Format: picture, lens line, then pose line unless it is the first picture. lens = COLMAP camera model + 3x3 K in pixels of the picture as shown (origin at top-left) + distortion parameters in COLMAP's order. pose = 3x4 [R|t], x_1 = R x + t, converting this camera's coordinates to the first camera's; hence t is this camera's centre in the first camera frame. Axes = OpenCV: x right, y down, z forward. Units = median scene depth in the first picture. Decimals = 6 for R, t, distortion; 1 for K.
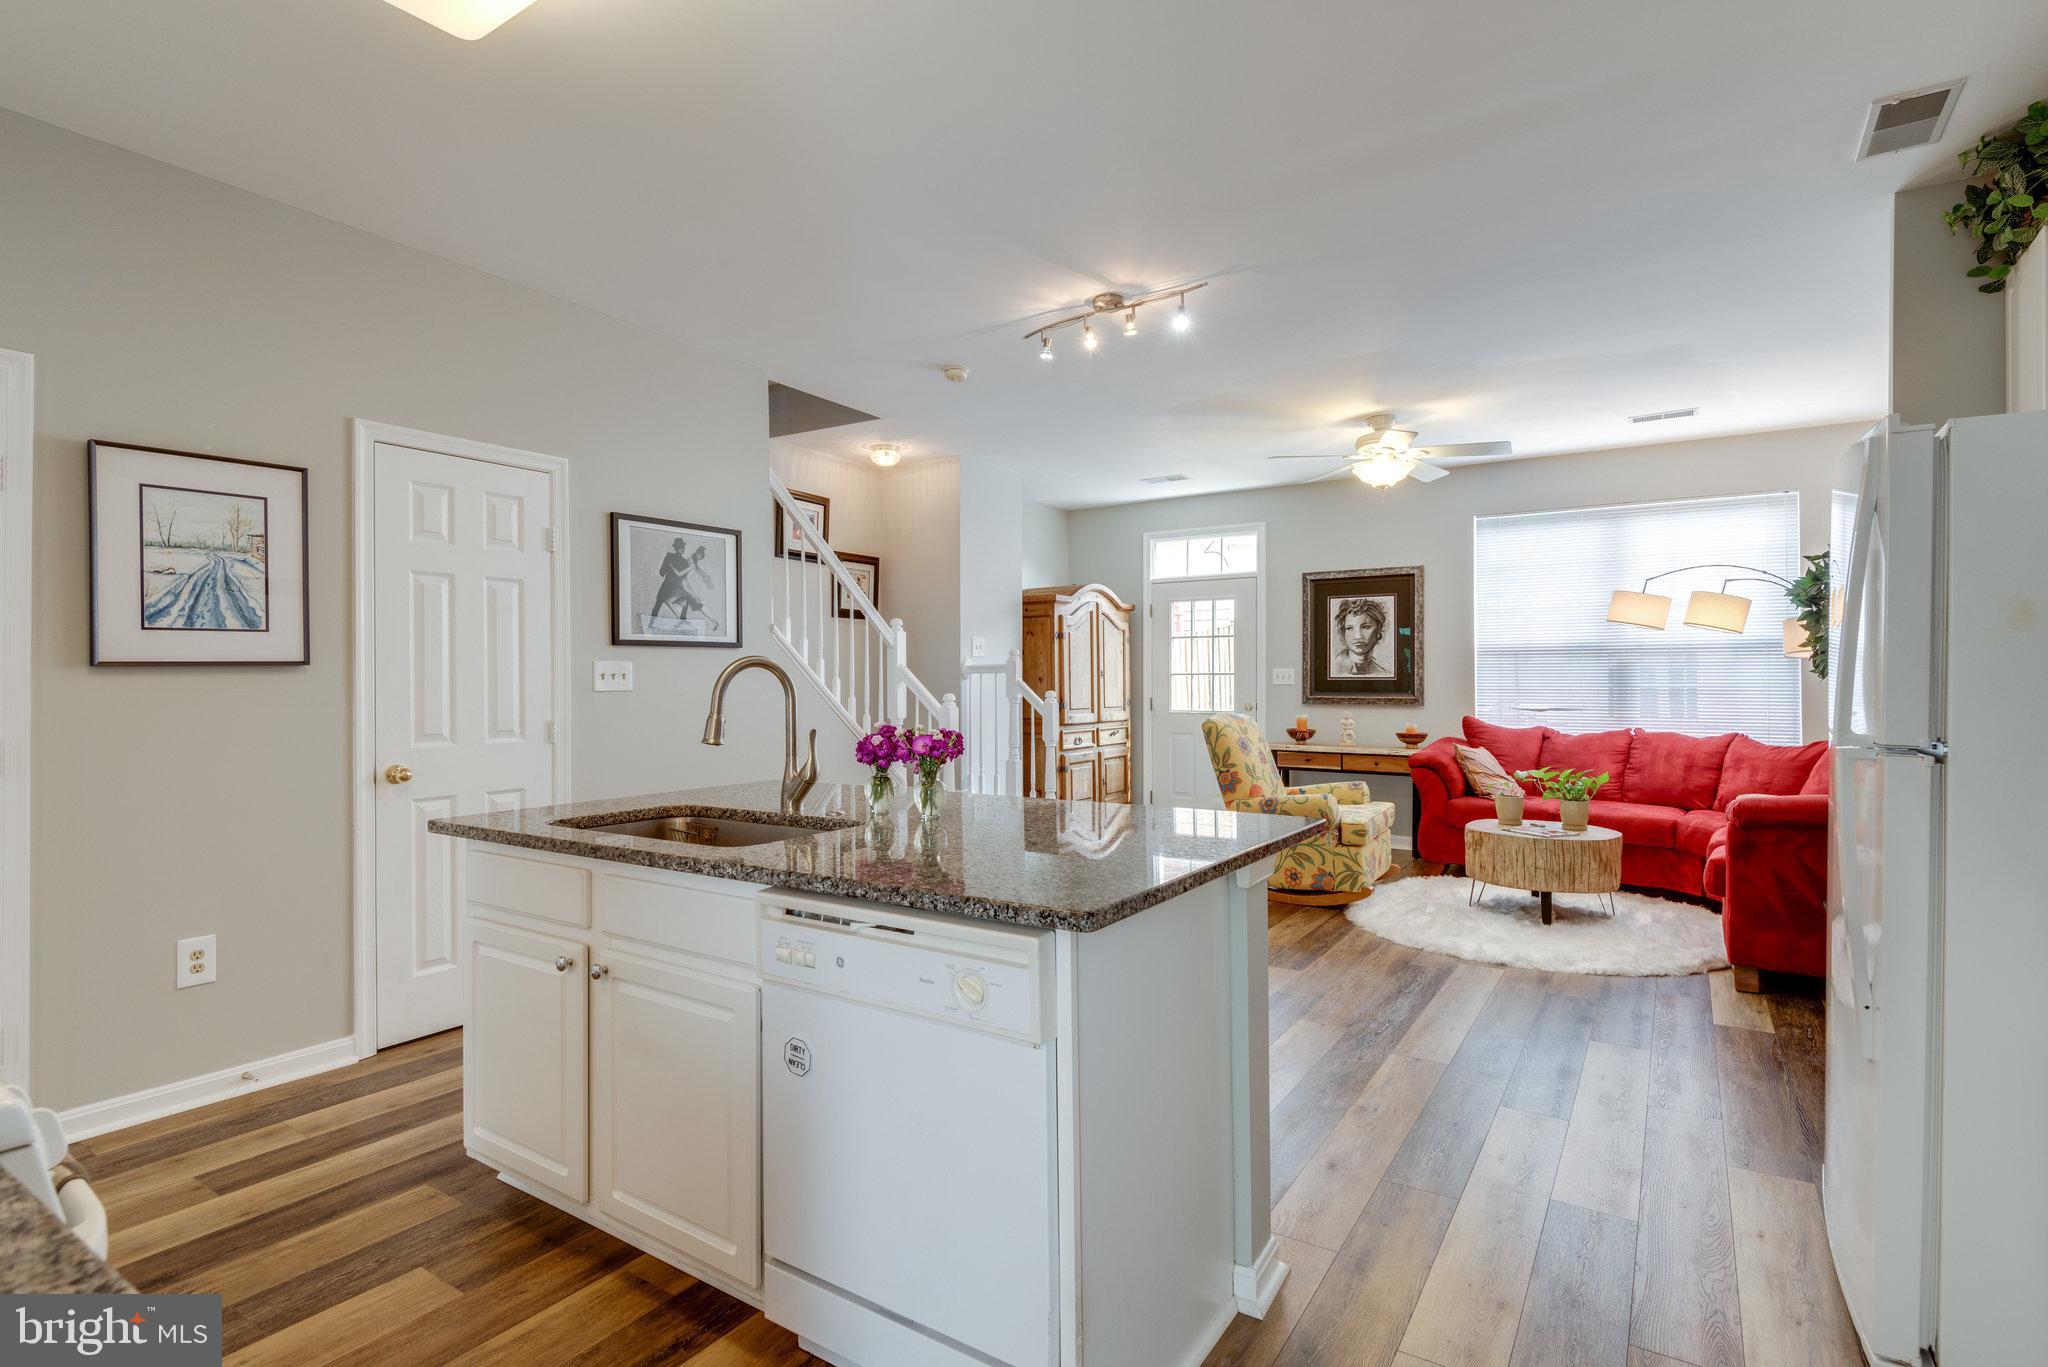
lens RADIAL K [[969.2, 0, 1031.3], [0, 969.2, 674.7], [0, 0, 1]] dist [0.021265, -0.016730]
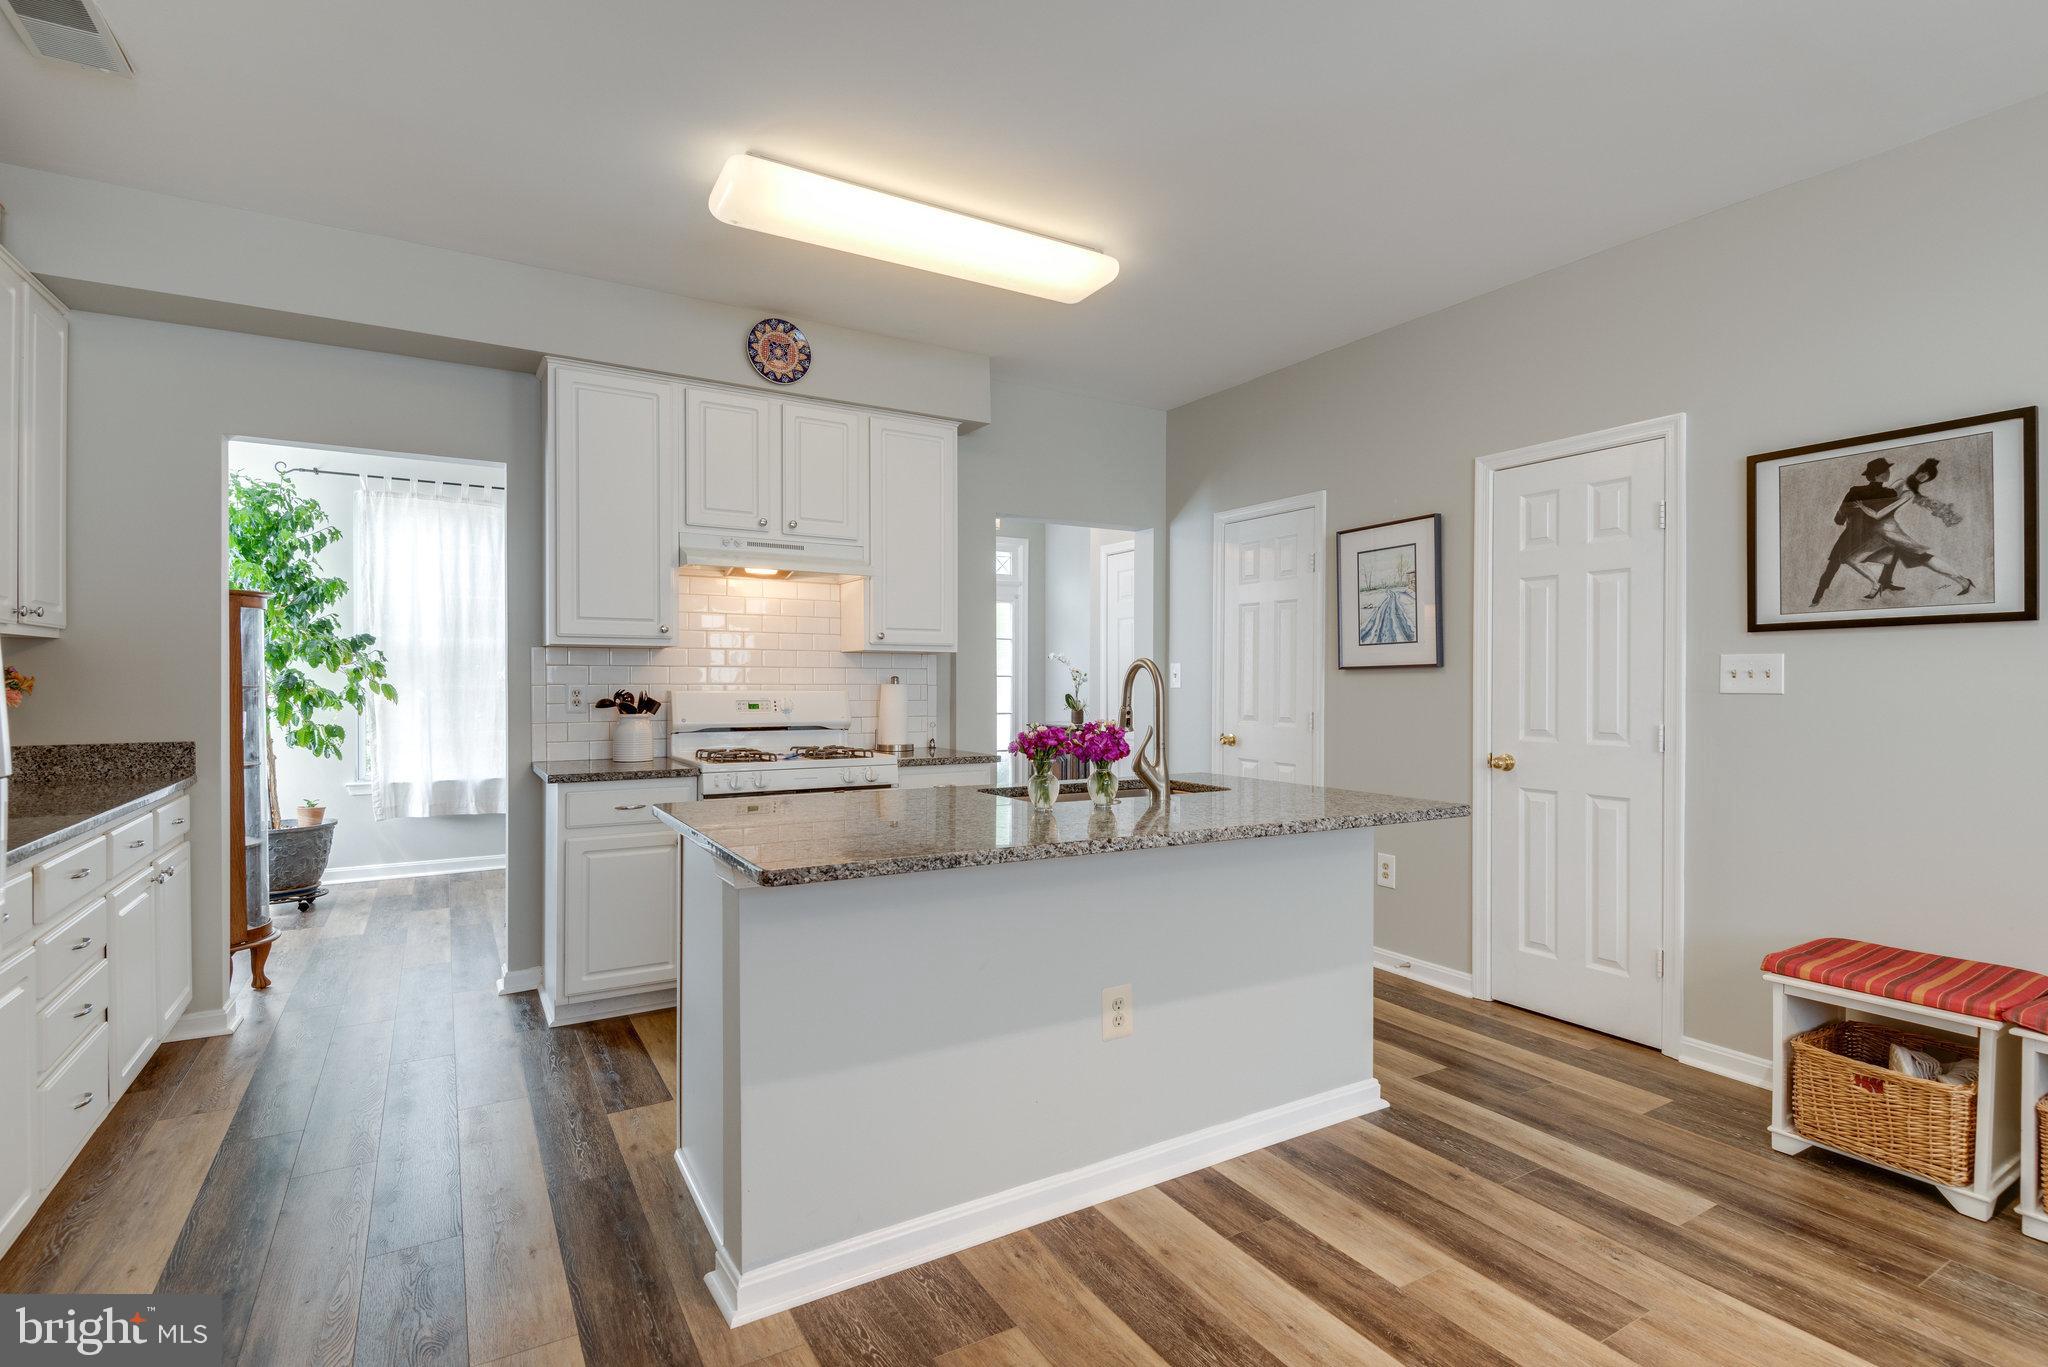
lens RADIAL K [[969.2, 0, 1020.8], [0, 969.2, 678.2], [0, 0, 1]] dist [0.021265, -0.016730]
pose [[-0.437321, 0.003969, -0.899297, 0.568418], [0.007154, 0.999974, 0.000935, -0.000214], [0.899277, -0.006025, -0.437338, 0.943135]]
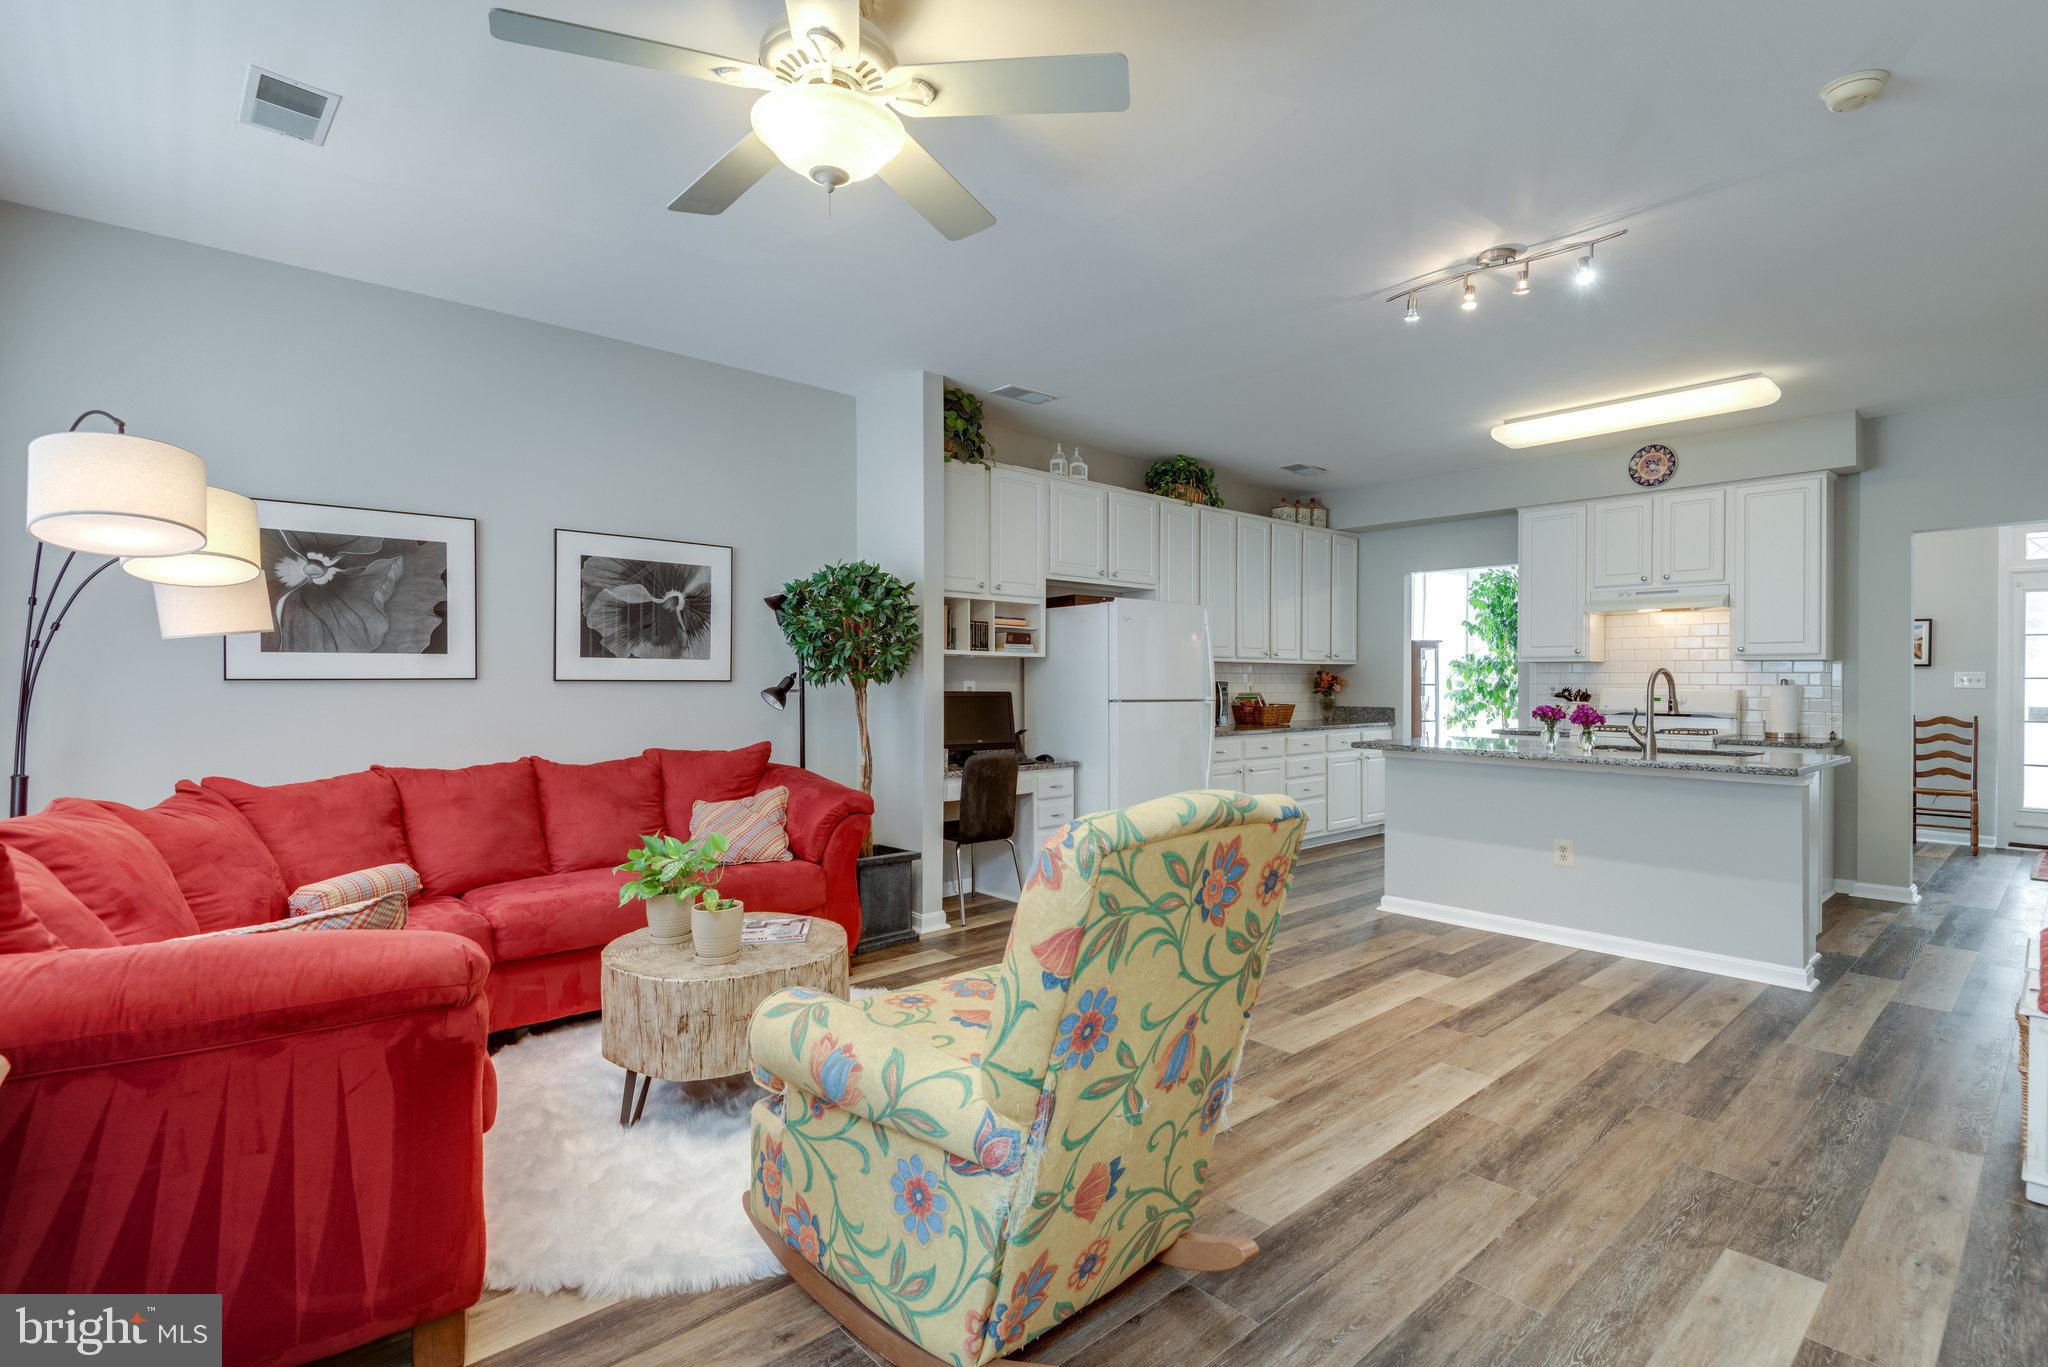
lens RADIAL K [[932.0, 0, 1017.4], [0, 932.0, 676.6], [0, 0, 1]] dist [0.023993, -0.000435]
pose [[-0.961013, 0.003862, 0.276476, 0.280580], [0.001055, 0.999946, -0.010299, 0.007996], [-0.276501, -0.009606, -0.960966, 2.156481]]
